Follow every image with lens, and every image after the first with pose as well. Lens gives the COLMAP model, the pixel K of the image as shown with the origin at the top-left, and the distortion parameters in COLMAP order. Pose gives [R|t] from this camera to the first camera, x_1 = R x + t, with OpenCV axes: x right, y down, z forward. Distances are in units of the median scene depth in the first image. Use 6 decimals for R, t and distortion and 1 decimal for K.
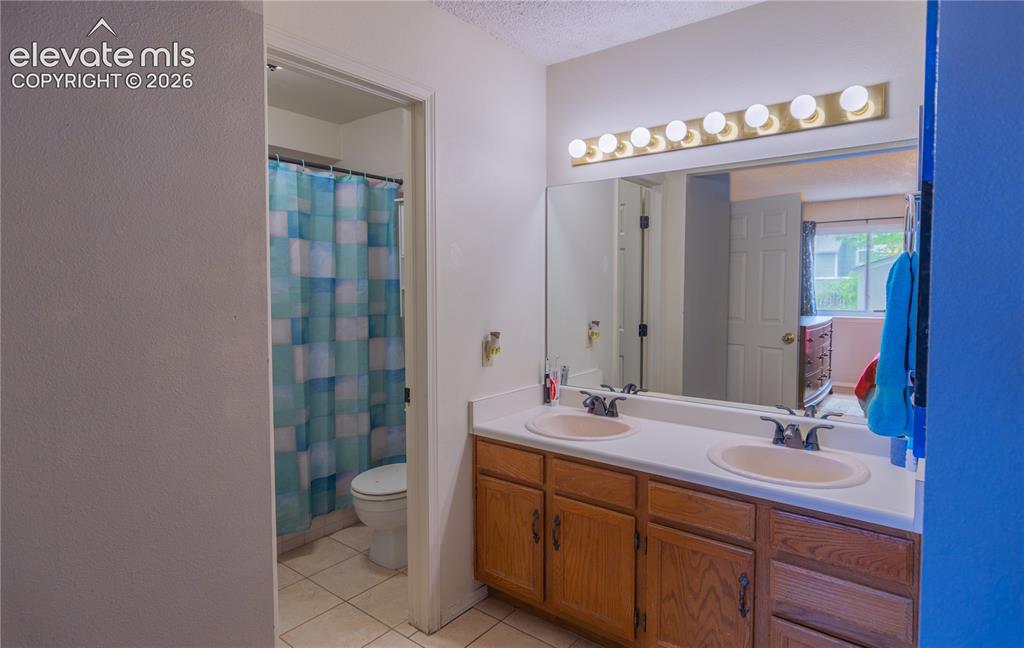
lens RADIAL K [[551.6, 0, 517.5], [0, 551.6, 312.9], [0, 0, 1]] dist [-0.006936, -0.000391]
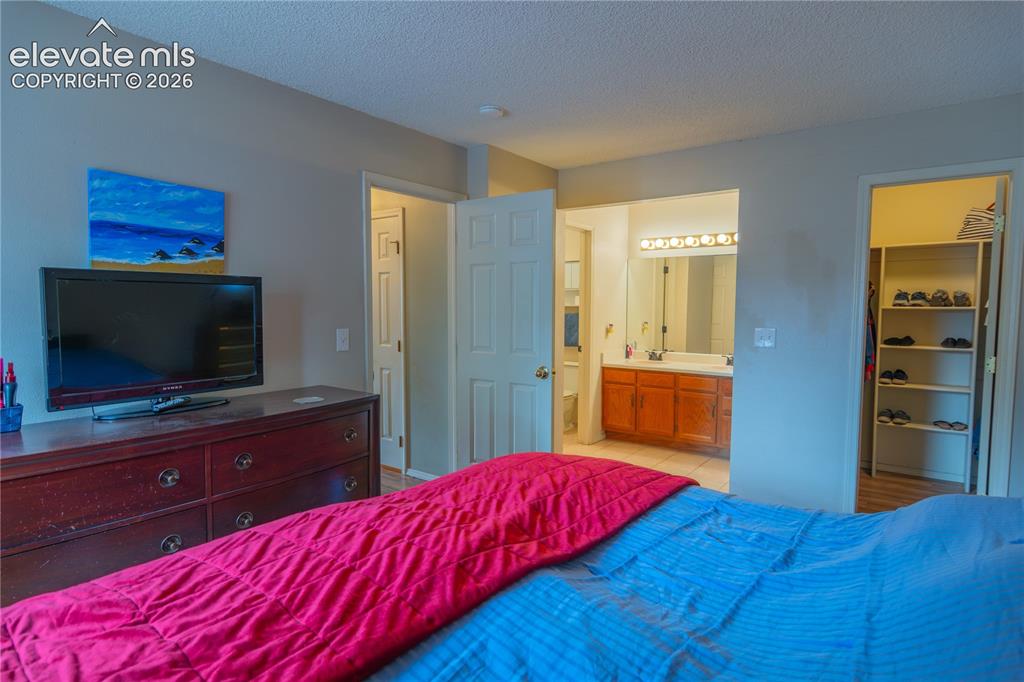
lens RADIAL K [[550.8, 0, 505.3], [0, 550.8, 346.4], [0, 0, 1]] dist [-0.004978, 0.005314]
pose [[0.999994, 0.003205, 0.000880, -0.509061], [-0.003225, 0.999696, 0.024454, 0.076585], [-0.000802, -0.024457, 0.999701, -1.391081]]
